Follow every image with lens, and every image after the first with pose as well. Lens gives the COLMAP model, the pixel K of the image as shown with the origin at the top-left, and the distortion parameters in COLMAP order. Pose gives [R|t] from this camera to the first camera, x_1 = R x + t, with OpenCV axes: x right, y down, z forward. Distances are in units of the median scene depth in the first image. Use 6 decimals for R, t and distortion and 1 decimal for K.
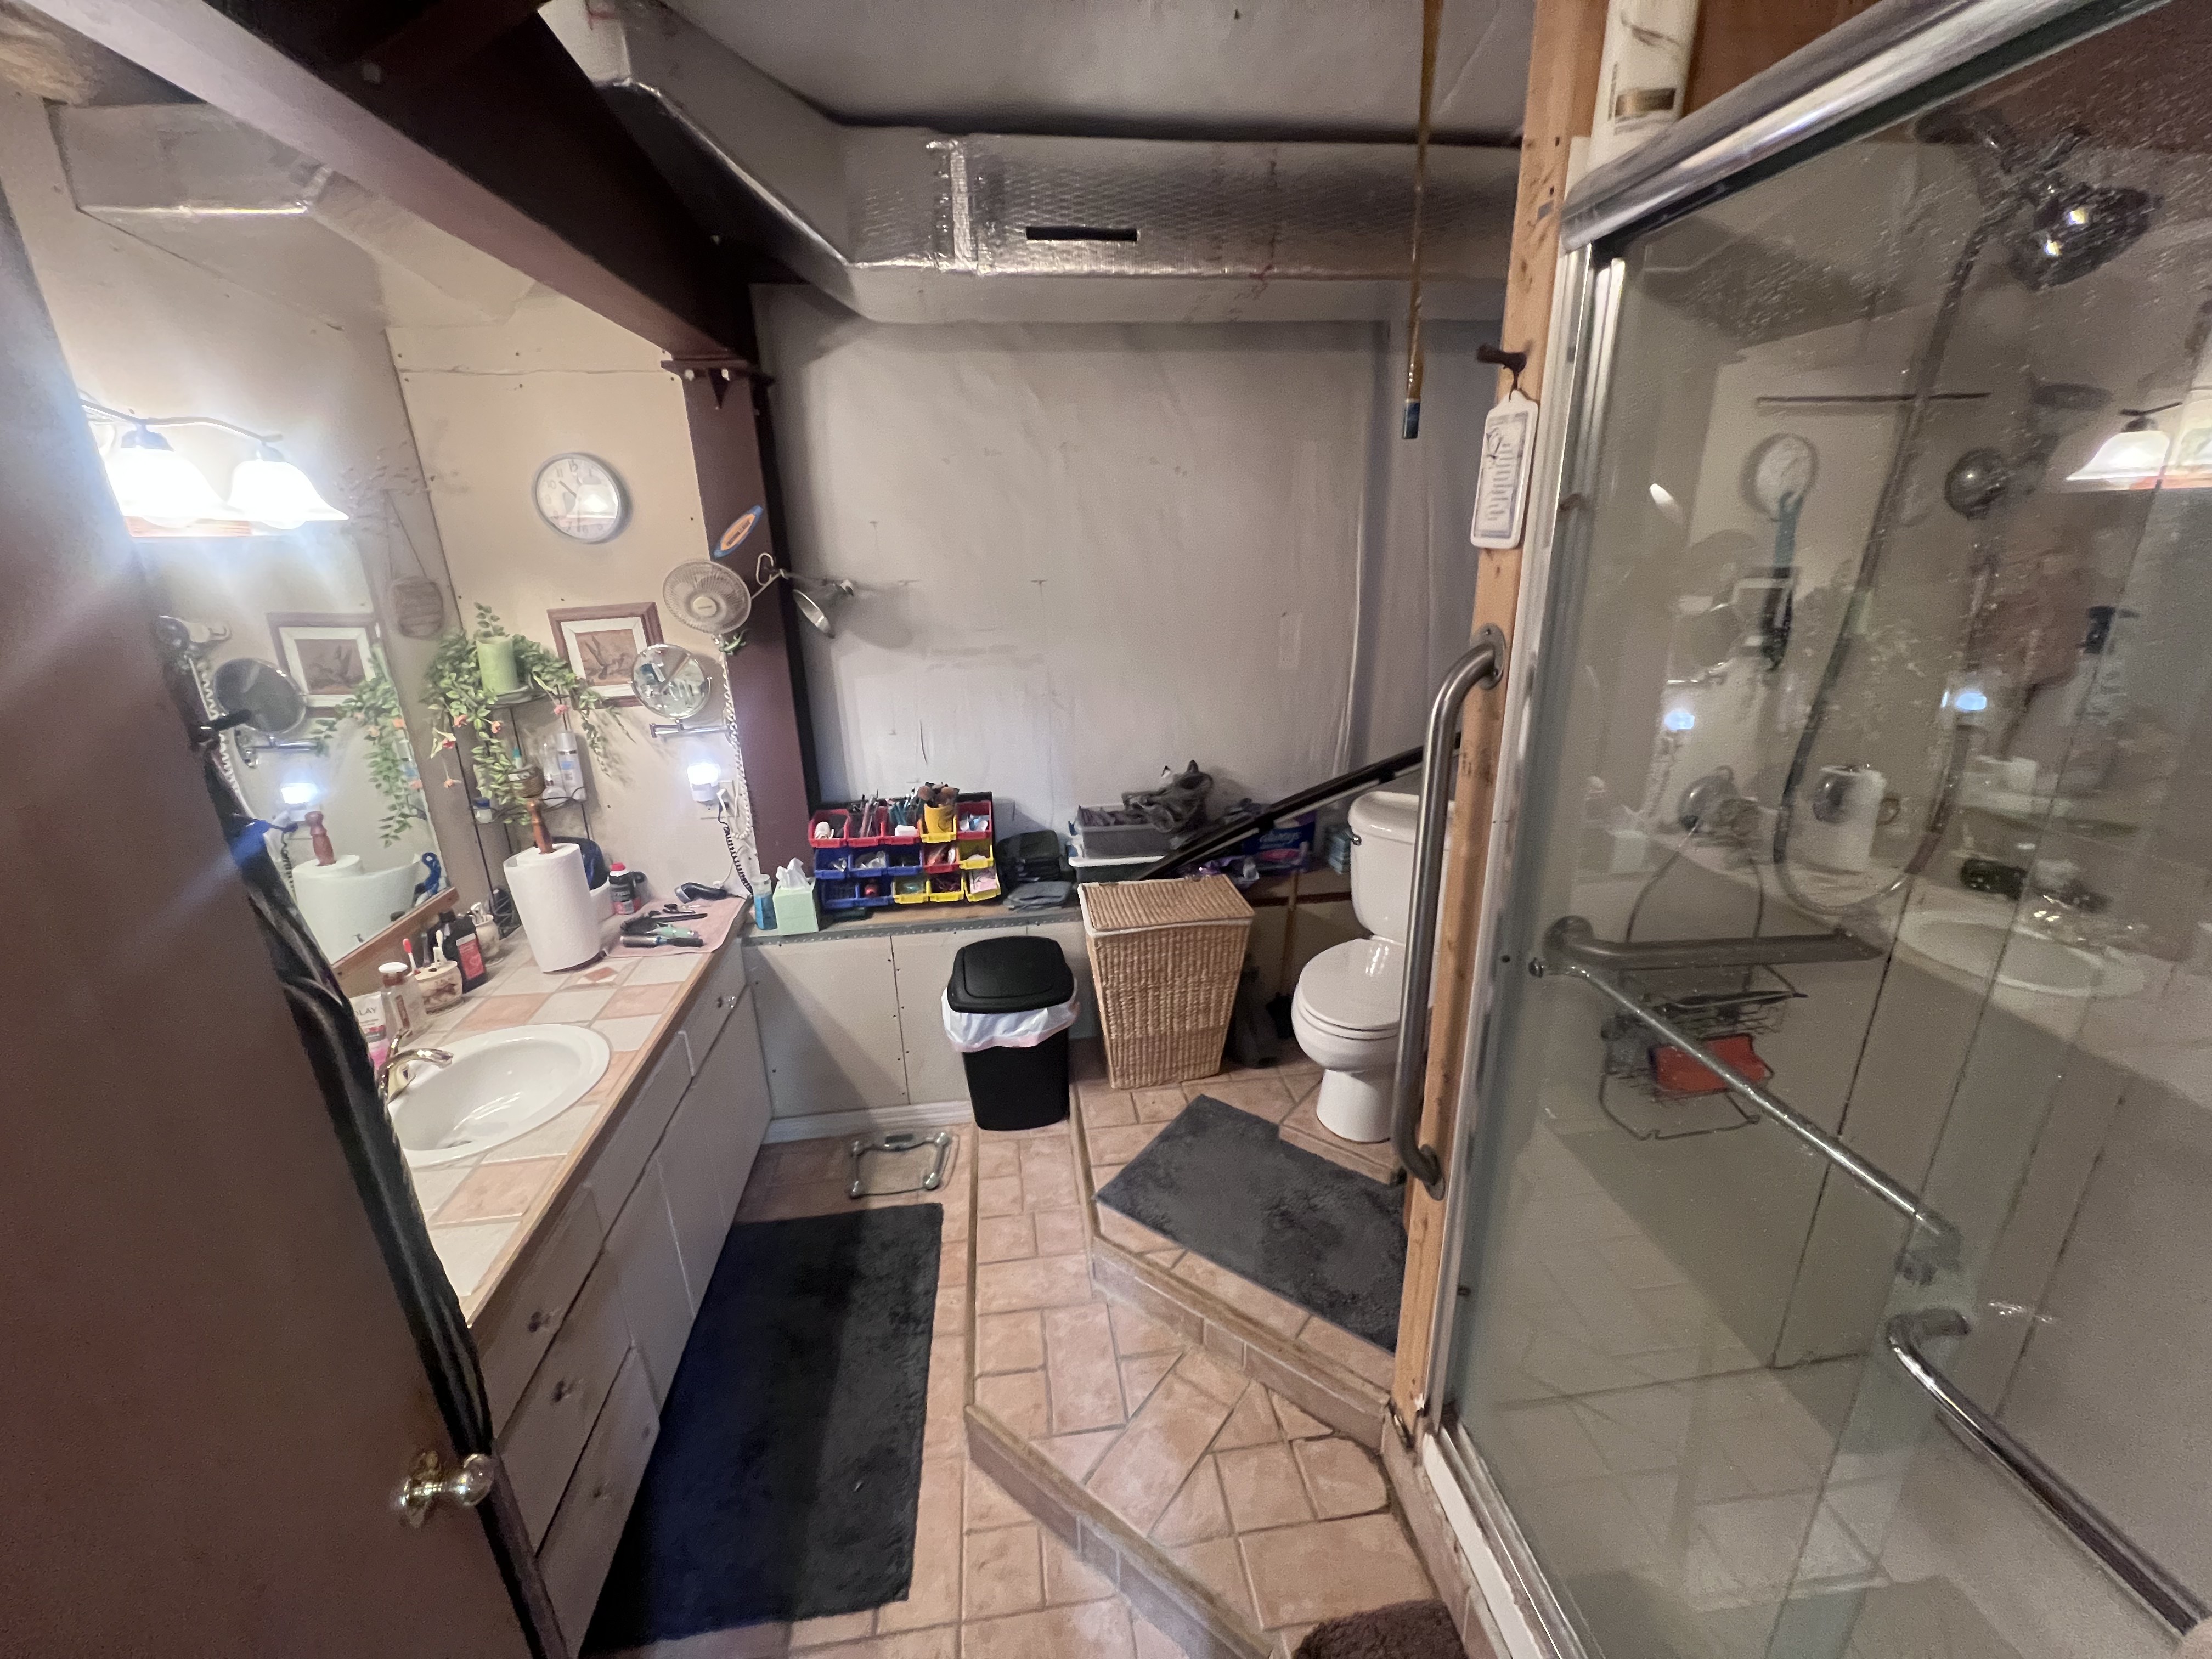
lens RADIAL K [[884.0, 0, 1108.8], [0, 884.0, 830.0], [0, 0, 1]] dist [-0.002816, 0.000752]
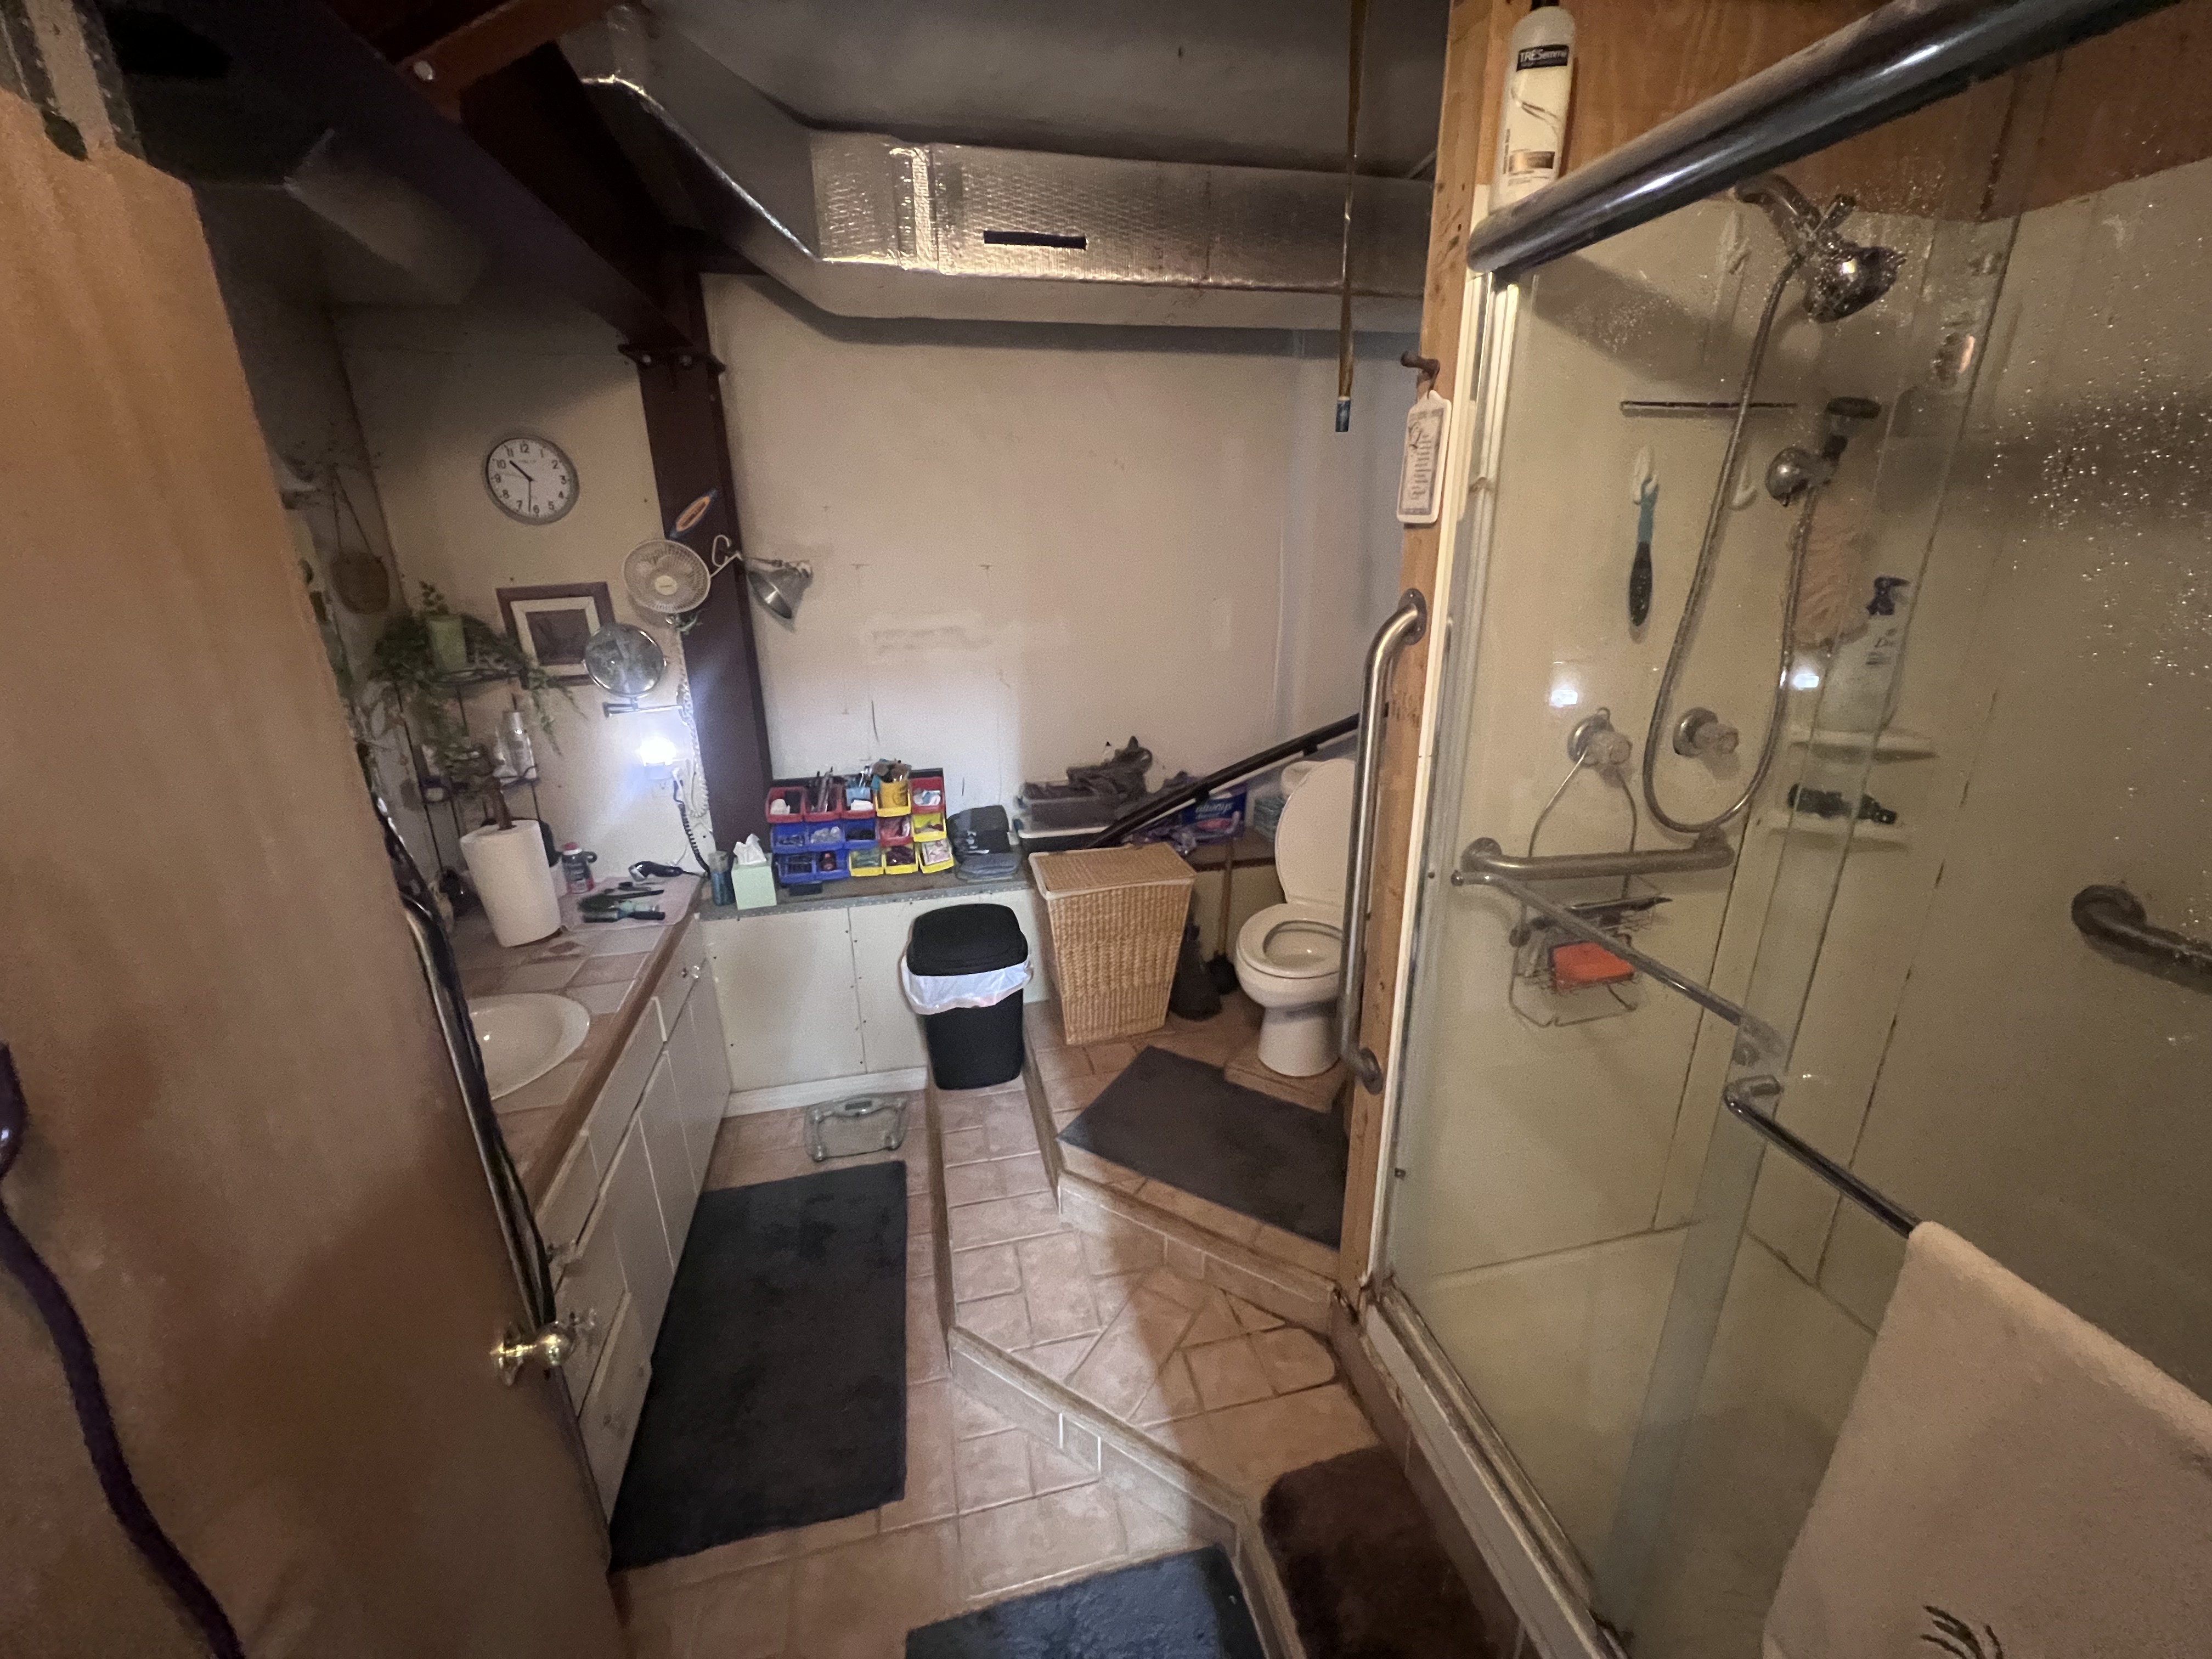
lens RADIAL K [[884.0, 0, 1108.7], [0, 884.0, 829.8], [0, 0, 1]] dist [-0.002816, 0.000752]
pose [[0.995030, -0.020944, 0.097347, -0.054399], [0.021071, 0.999778, -0.000270, 0.045656], [-0.097320, 0.002320, 0.995250, -0.076426]]
